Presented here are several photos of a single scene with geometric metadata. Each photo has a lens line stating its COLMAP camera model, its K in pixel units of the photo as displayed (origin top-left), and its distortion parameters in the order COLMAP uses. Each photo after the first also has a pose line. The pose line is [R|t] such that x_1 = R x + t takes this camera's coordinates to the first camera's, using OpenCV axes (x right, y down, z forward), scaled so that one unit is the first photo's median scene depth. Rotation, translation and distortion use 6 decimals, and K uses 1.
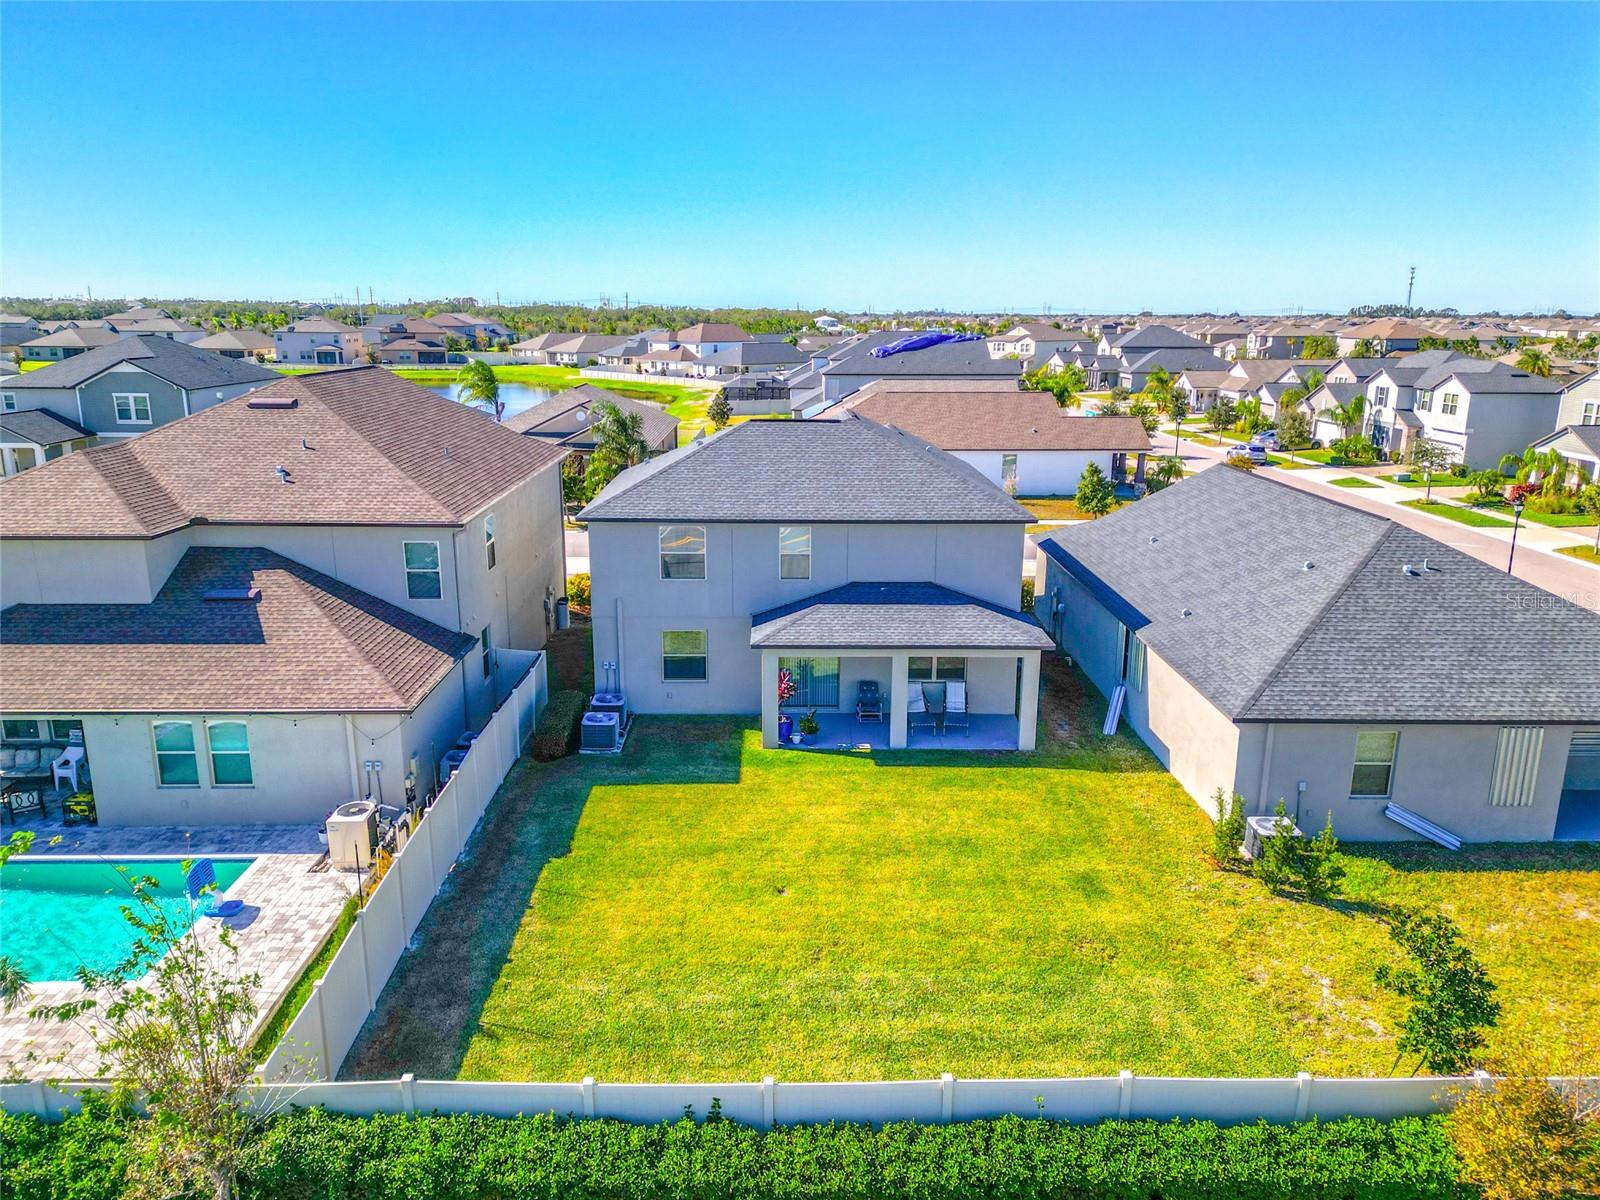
lens RADIAL K [[1120.9, 0, 807.0], [0, 1120.9, 593.2], [0, 0, 1]] dist [0.070427, -0.064750]
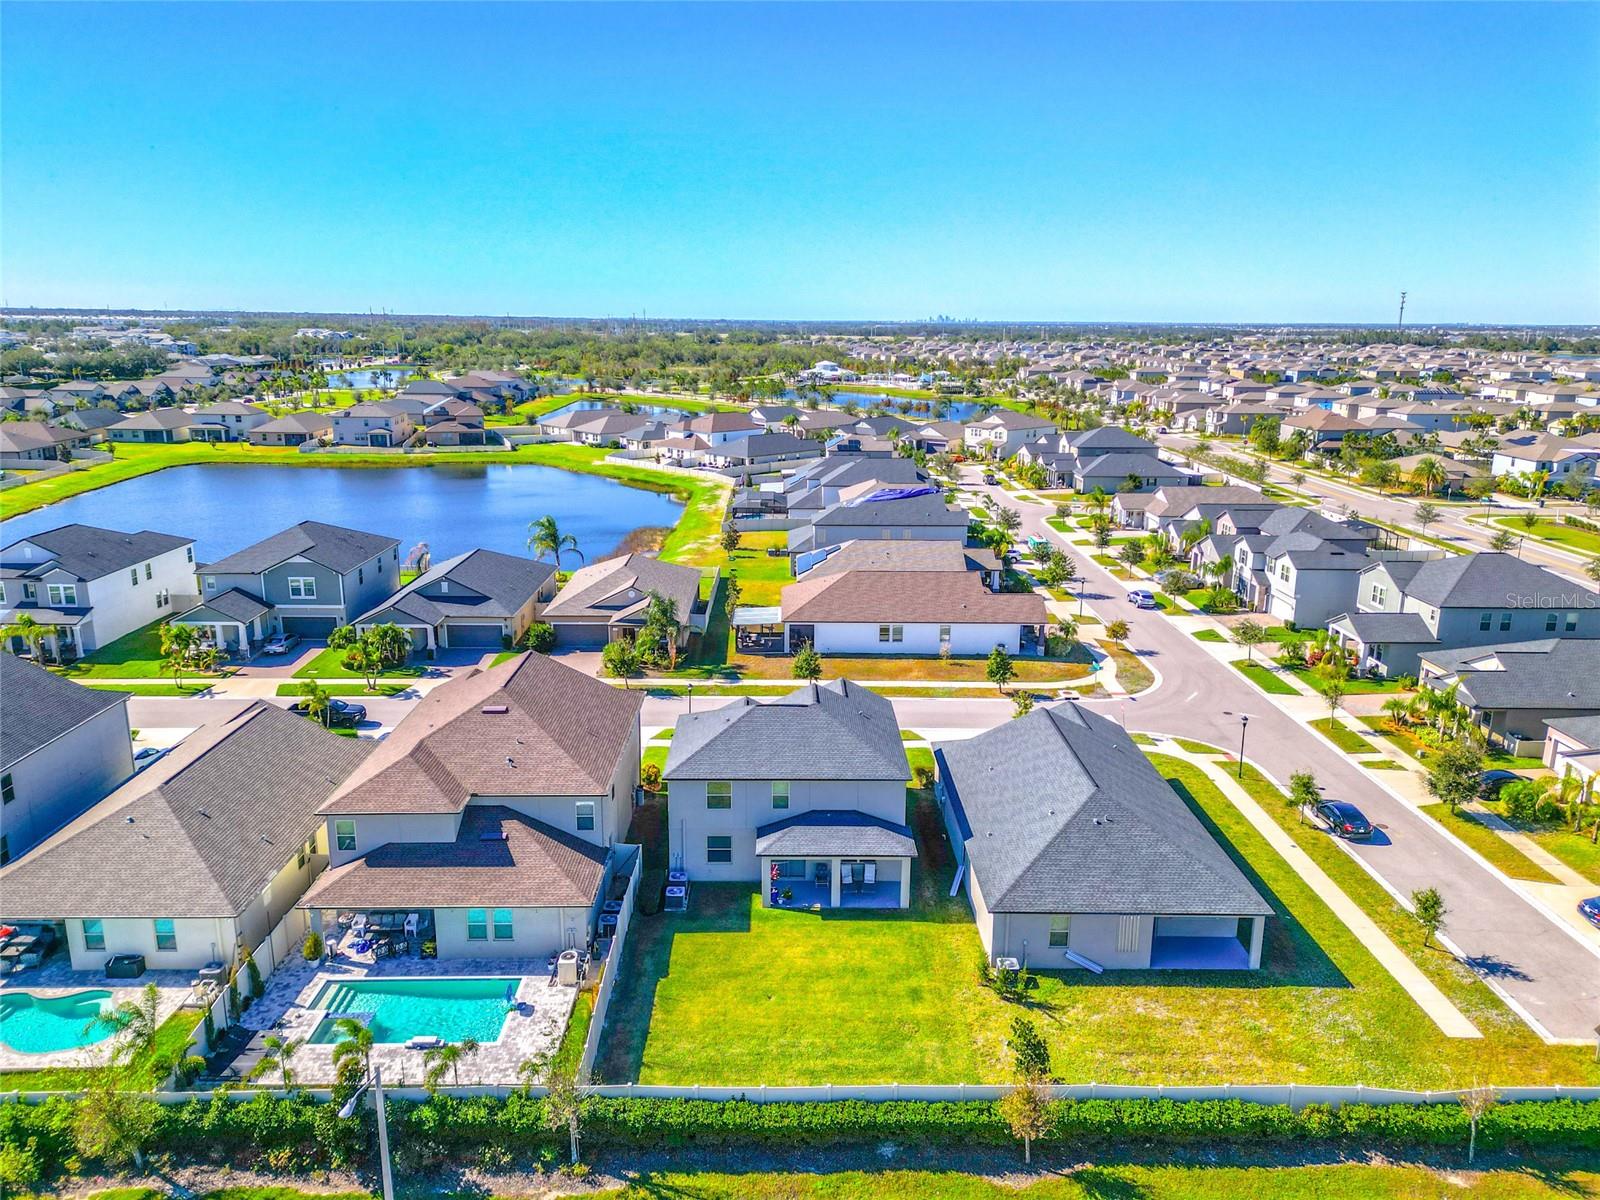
lens RADIAL K [[1120.9, 0, 807.0], [0, 1120.9, 593.2], [0, 0, 1]] dist [0.070427, -0.064750]
pose [[0.999990, 0.003000, -0.003311, 0.045563], [-0.003017, 0.999983, -0.005014, -0.434519], [0.003296, 0.005024, 0.999982, -1.013176]]
